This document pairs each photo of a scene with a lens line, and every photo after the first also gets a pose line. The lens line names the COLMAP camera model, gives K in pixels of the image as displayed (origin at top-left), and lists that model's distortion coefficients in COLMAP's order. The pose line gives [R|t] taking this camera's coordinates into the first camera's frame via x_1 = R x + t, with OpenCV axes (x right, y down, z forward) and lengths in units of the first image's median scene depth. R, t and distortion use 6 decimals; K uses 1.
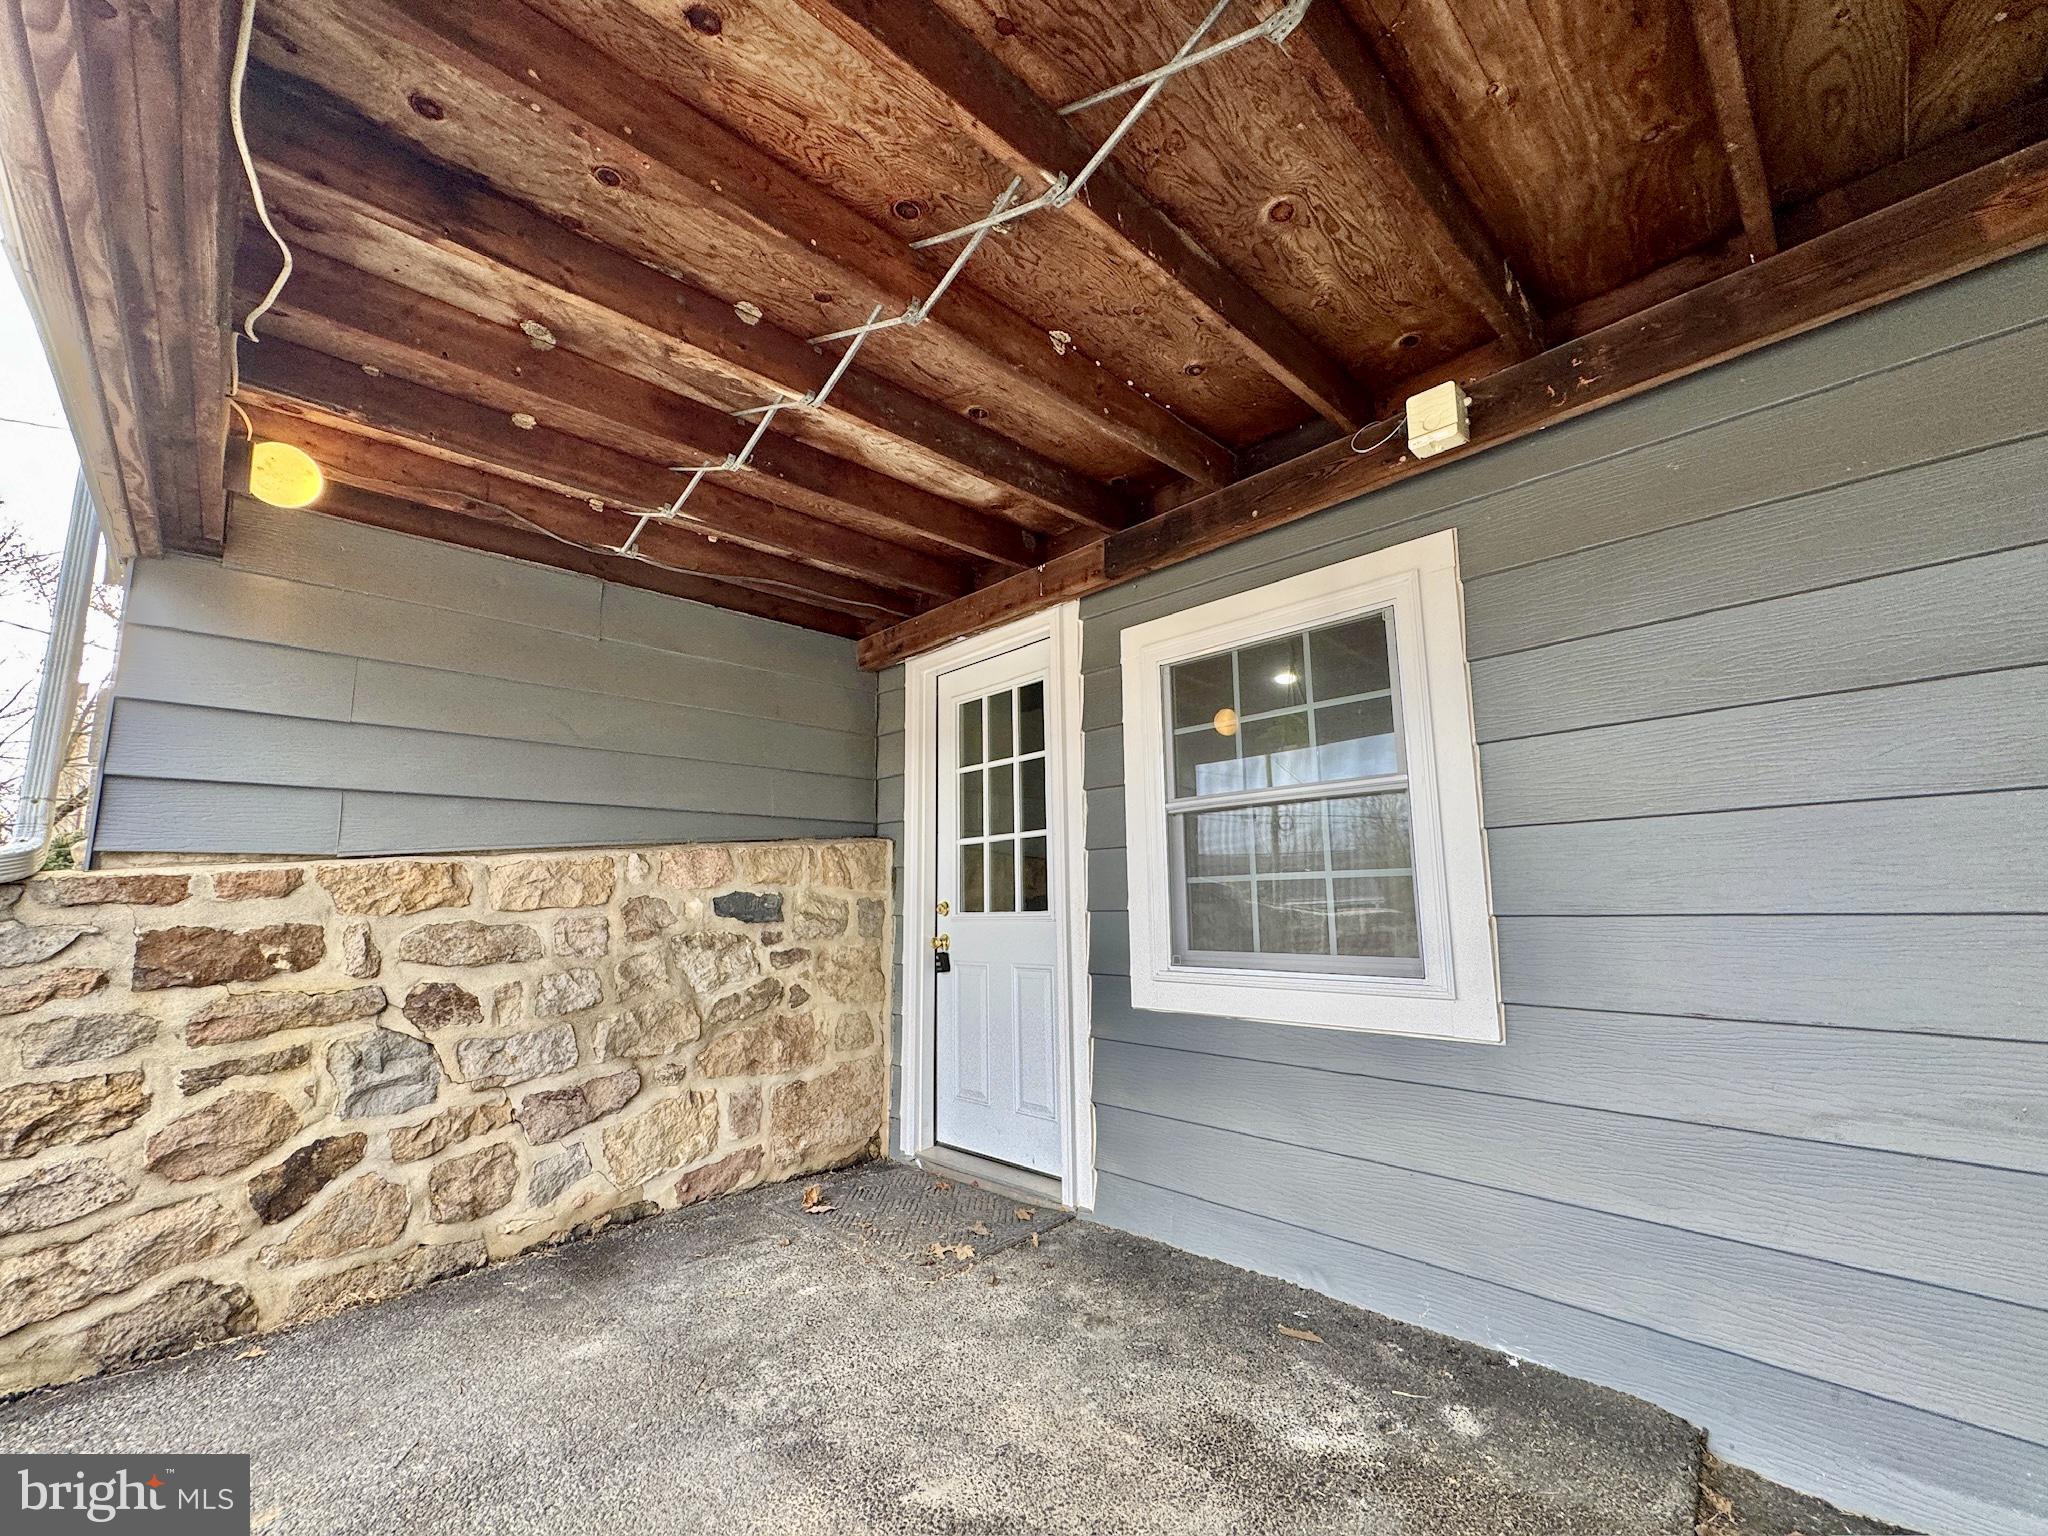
lens RADIAL K [[809.8, 0, 1032.5], [0, 809.8, 772.6], [0, 0, 1]] dist [-0.010804, 0.000520]
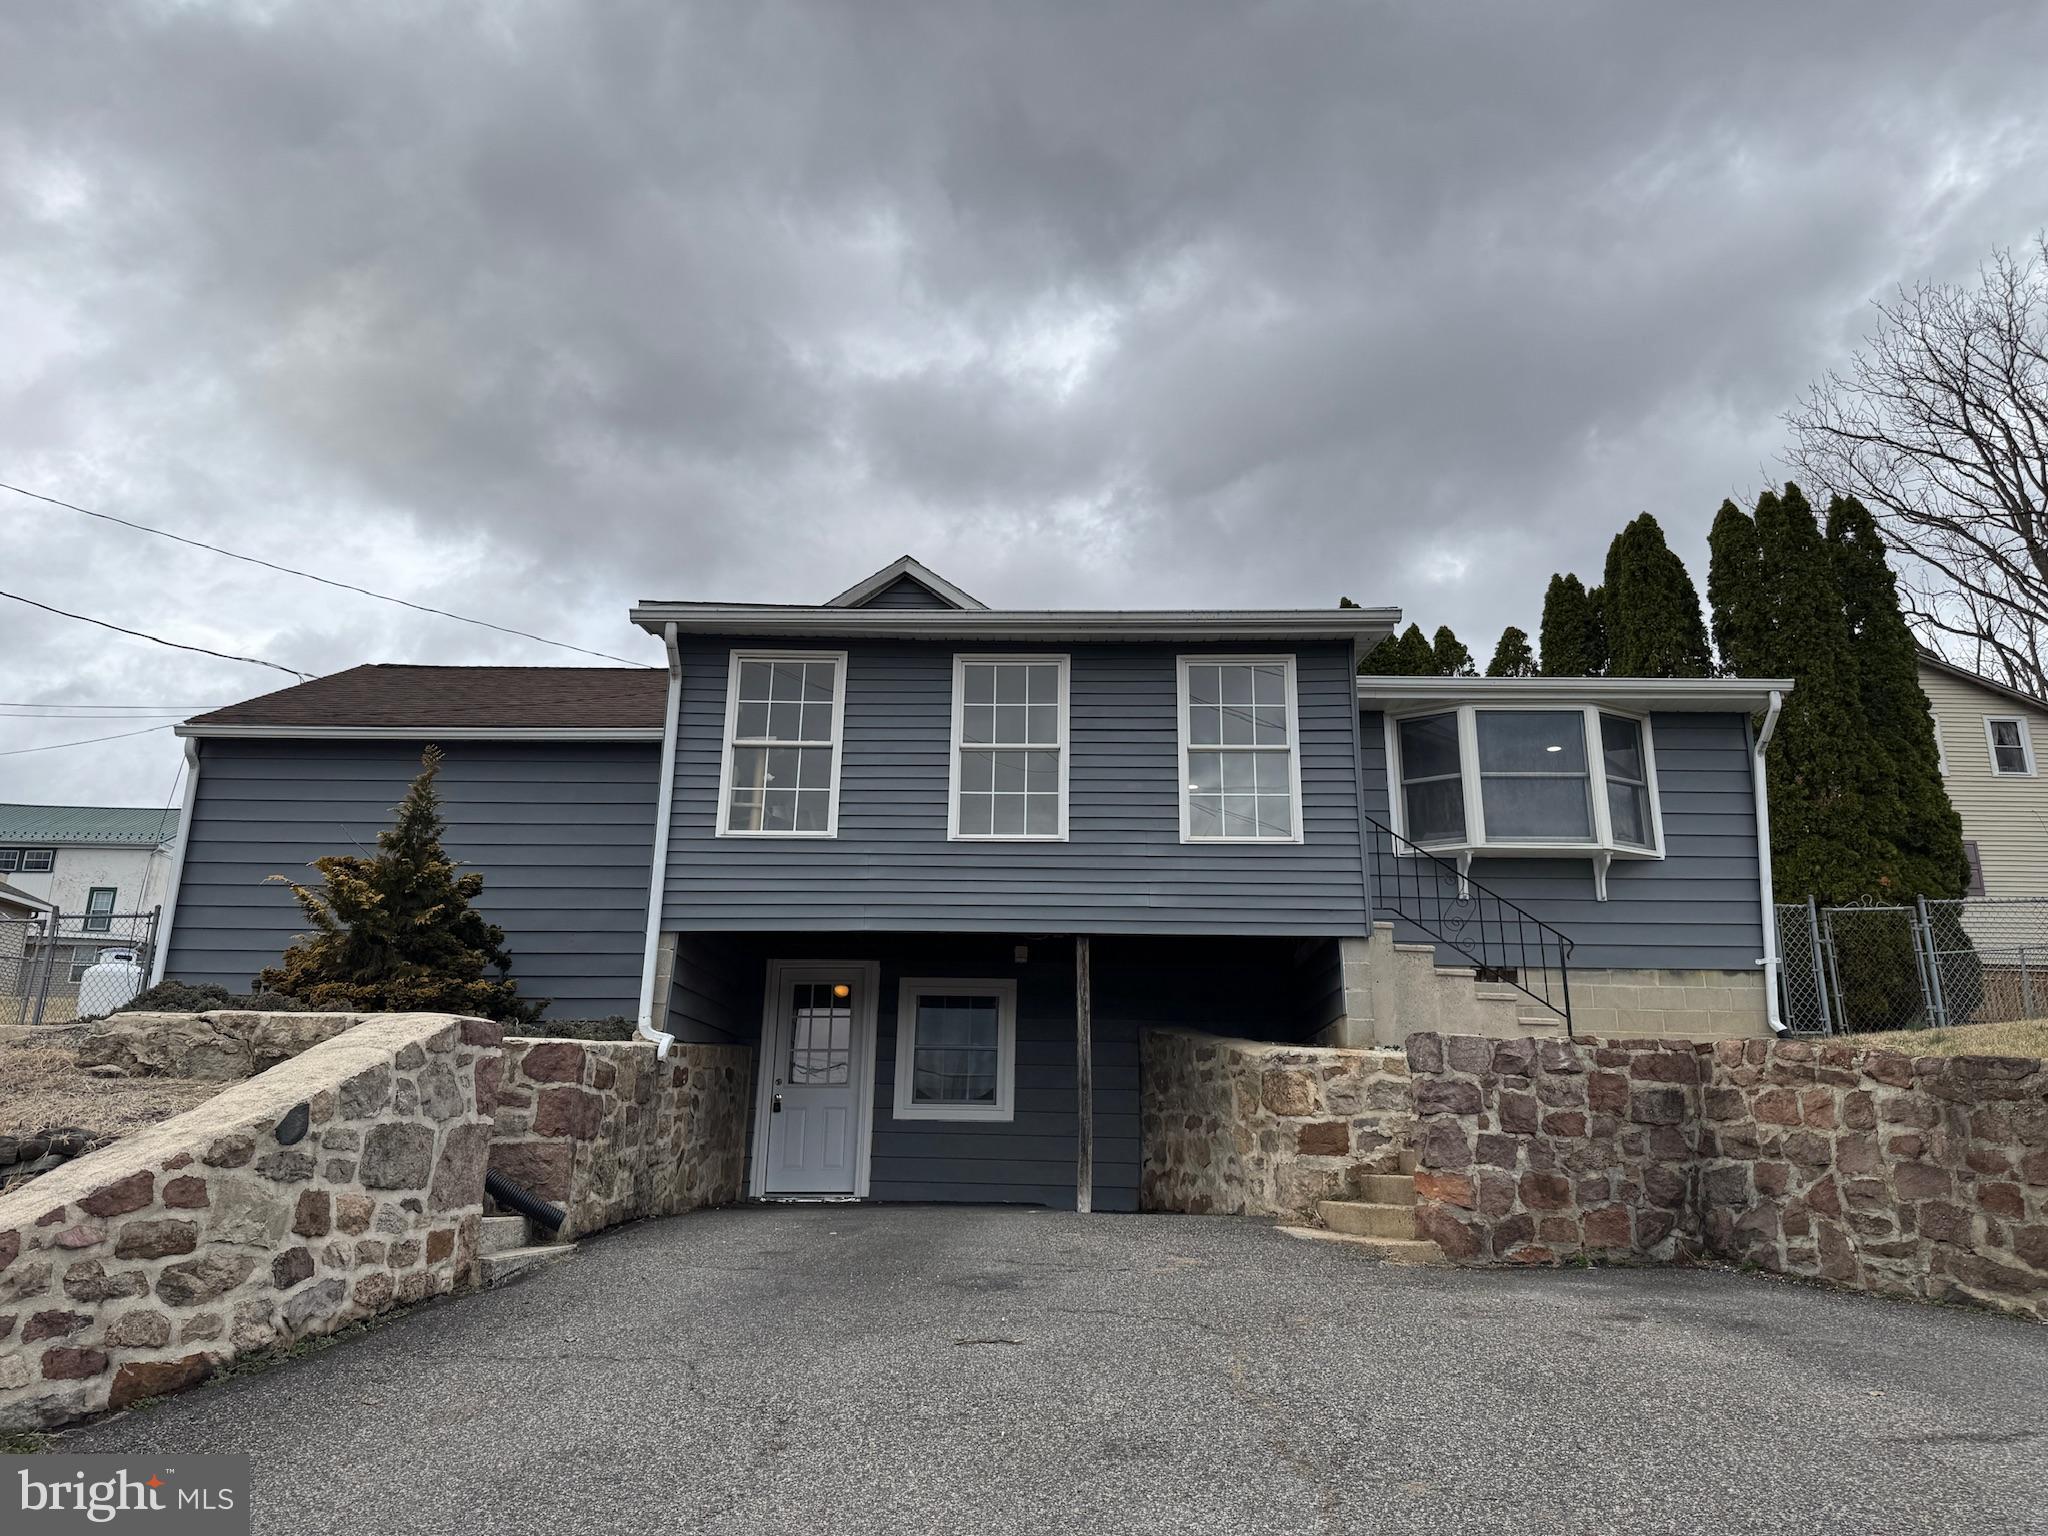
lens RADIAL K [[1428.0, 0, 1020.9], [0, 1428.0, 747.4], [0, 0, 1]] dist [0.048534, -0.062831]
pose [[0.724672, 0.217274, 0.653944, -3.172521], [-0.135881, 0.975414, -0.173506, -0.166185], [-0.675564, 0.036876, 0.736378, -3.079711]]
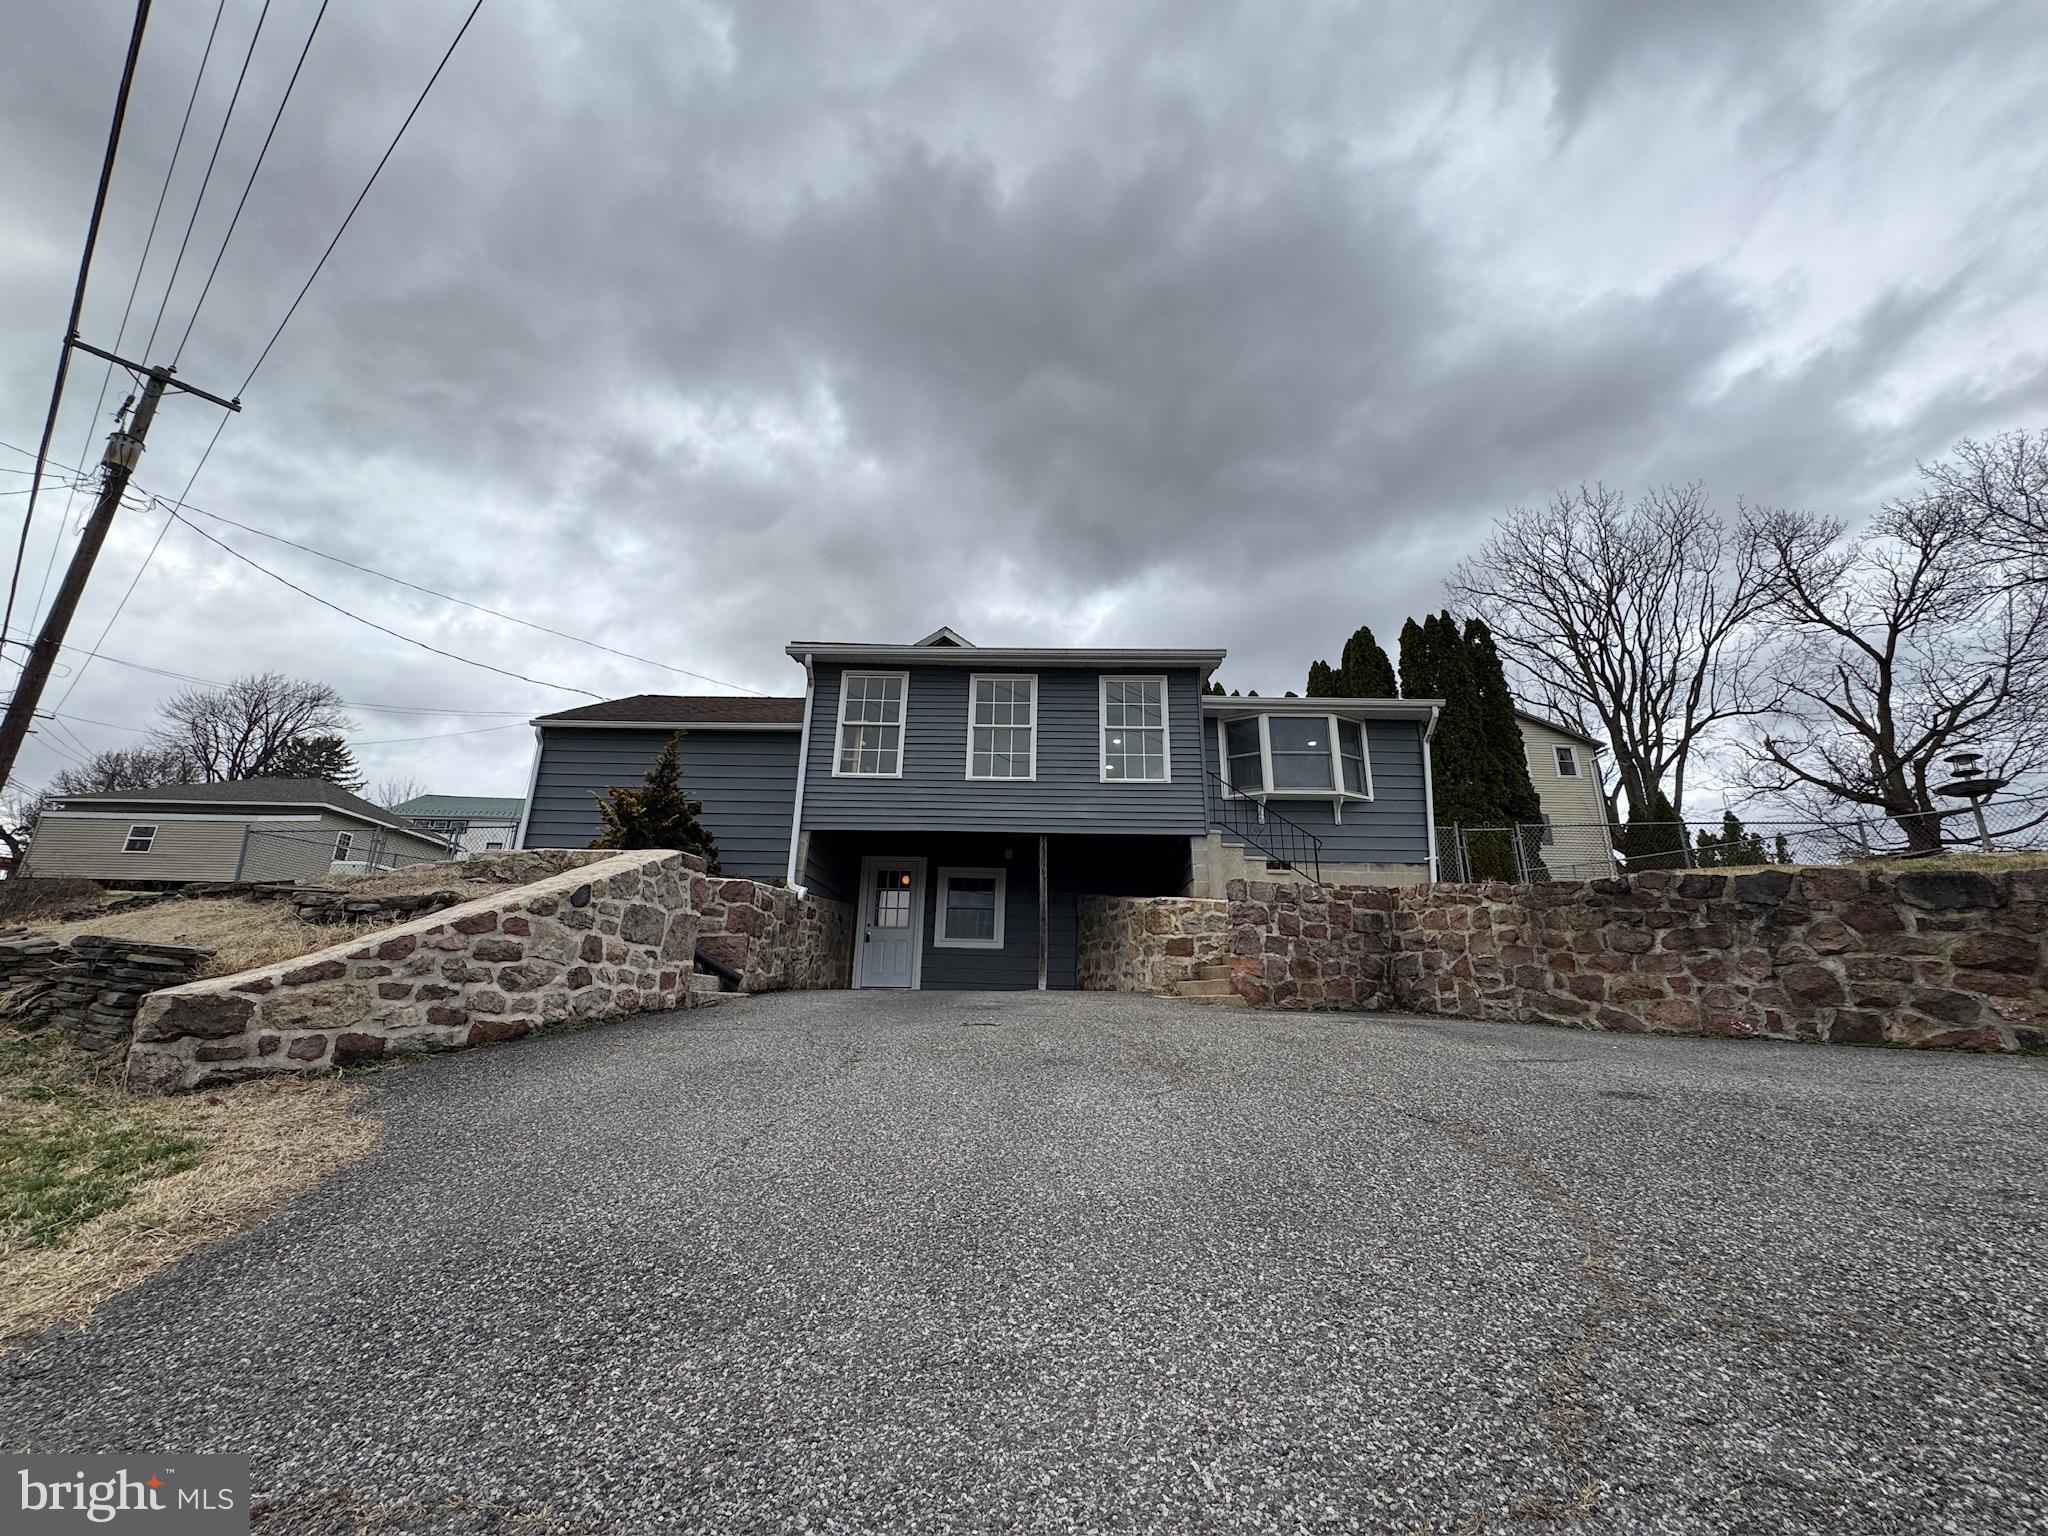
lens RADIAL K [[809.8, 0, 1020.2], [0, 809.8, 767.2], [0, 0, 1]] dist [-0.010804, 0.000520]
pose [[0.719009, 0.231276, 0.655391, -3.047472], [-0.141943, 0.971997, -0.187279, 0.086588], [-0.680352, 0.041627, 0.731703, -3.053584]]
